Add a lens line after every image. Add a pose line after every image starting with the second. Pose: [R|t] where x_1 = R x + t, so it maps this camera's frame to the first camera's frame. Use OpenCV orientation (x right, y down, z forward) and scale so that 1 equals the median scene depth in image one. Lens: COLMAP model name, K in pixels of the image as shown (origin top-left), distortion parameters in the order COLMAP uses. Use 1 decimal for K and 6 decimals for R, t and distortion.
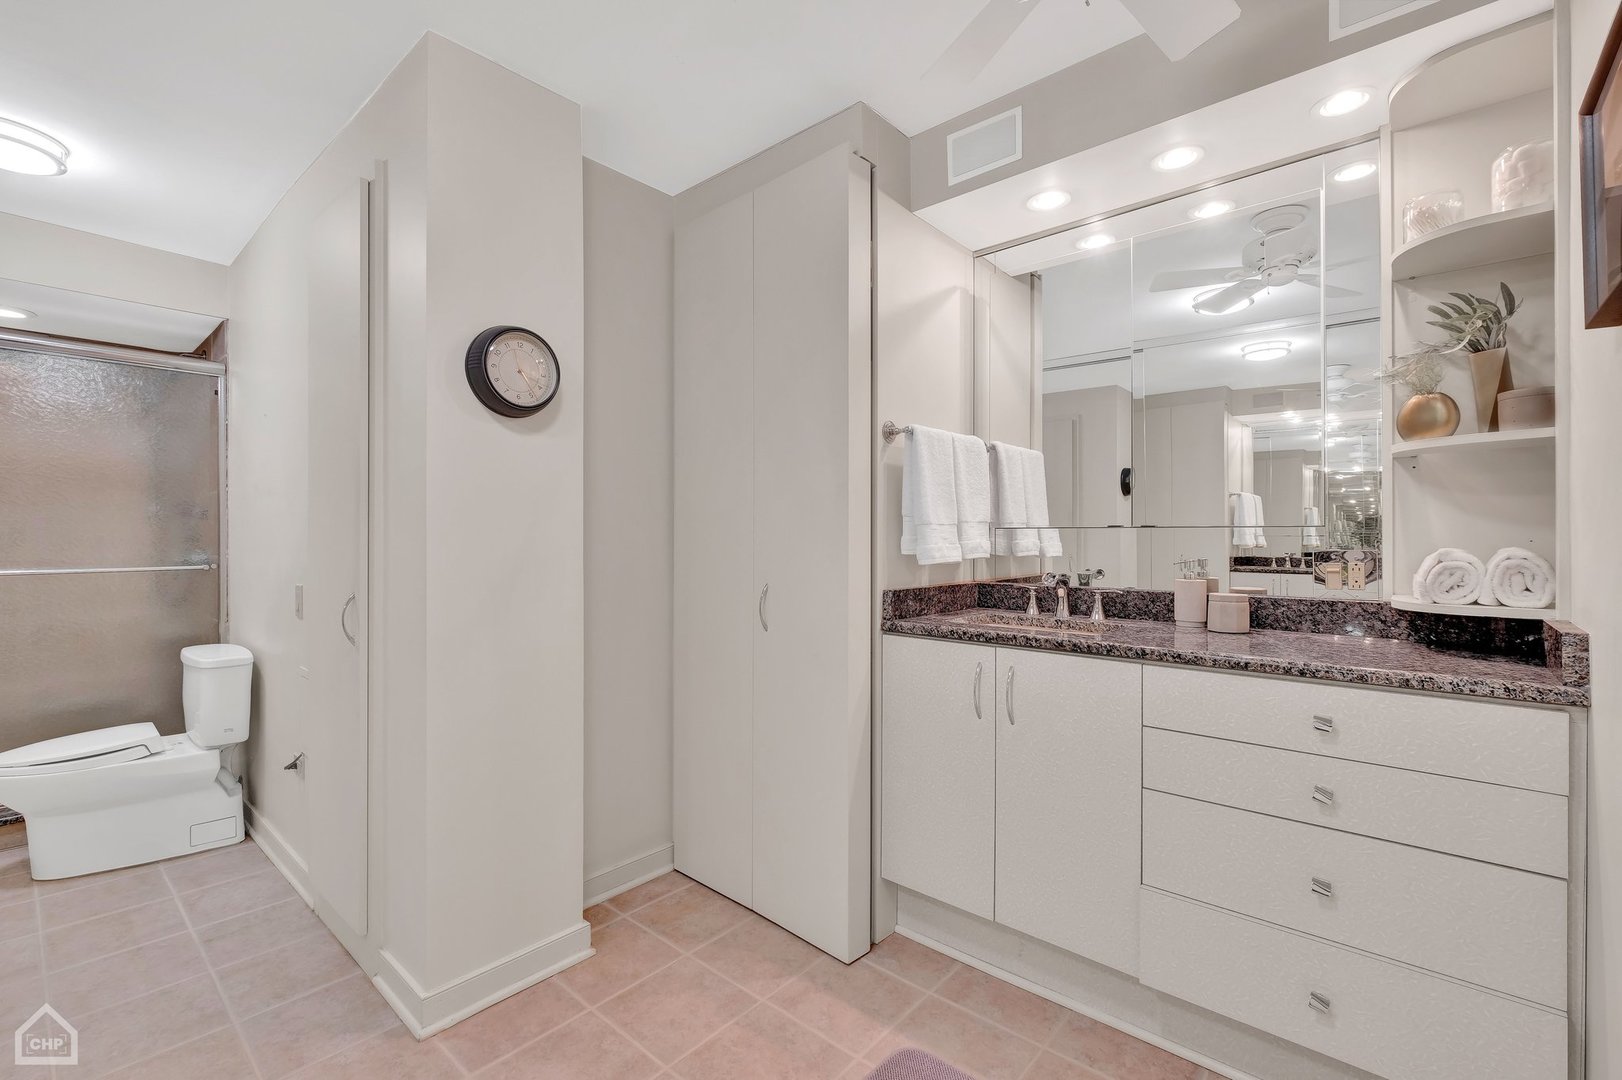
lens RADIAL K [[705.9, 0, 811.0], [0, 705.9, 540.0], [0, 0, 1]] dist [-0.033992, -0.000077]
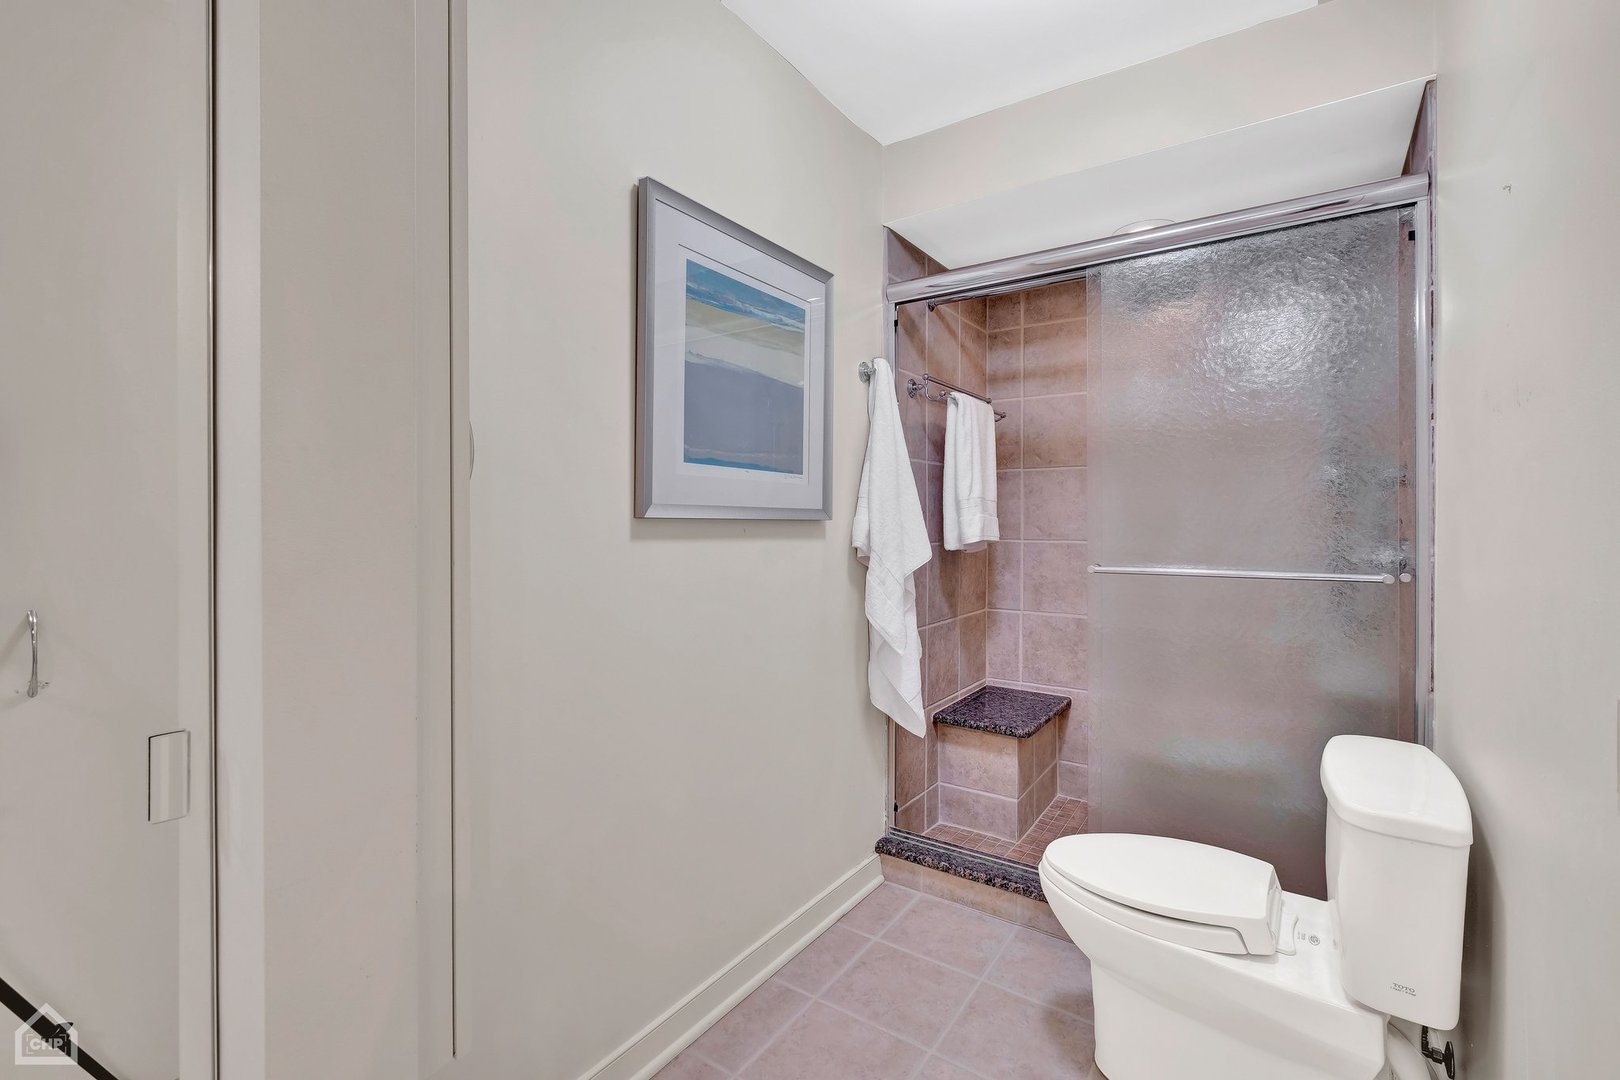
lens RADIAL K [[704.8, 0, 802.7], [0, 704.8, 532.1], [0, 0, 1]] dist [-0.000228, 0.000024]
pose [[0.104483, 0.008777, -0.994488, -0.455253], [-0.006752, 0.999944, 0.008115, 0.003085], [0.994504, 0.005867, 0.104536, 0.578480]]
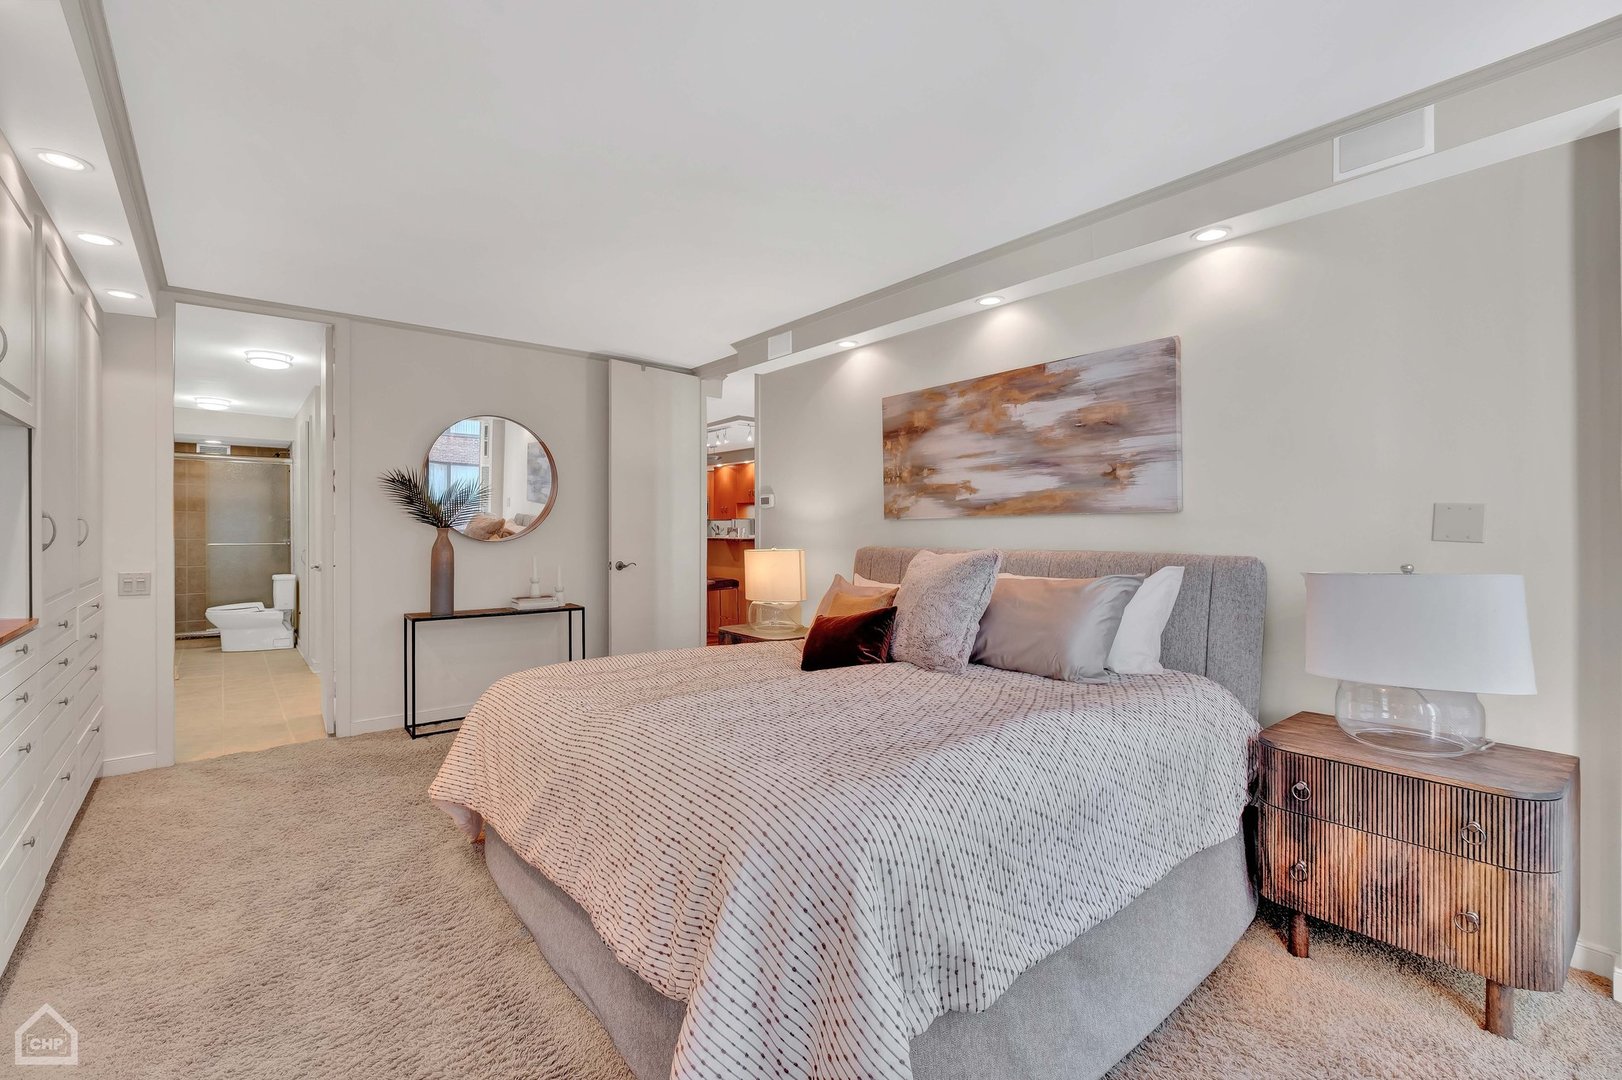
lens RADIAL K [[705.7, 0, 803.7], [0, 705.7, 532.1], [0, 0, 1]] dist [-0.000228, 0.000024]
pose [[0.987771, 0.001054, -0.155907, 1.518039], [-0.000847, 0.999999, 0.001389, -0.011588], [0.155908, -0.001240, 0.987771, -1.359325]]
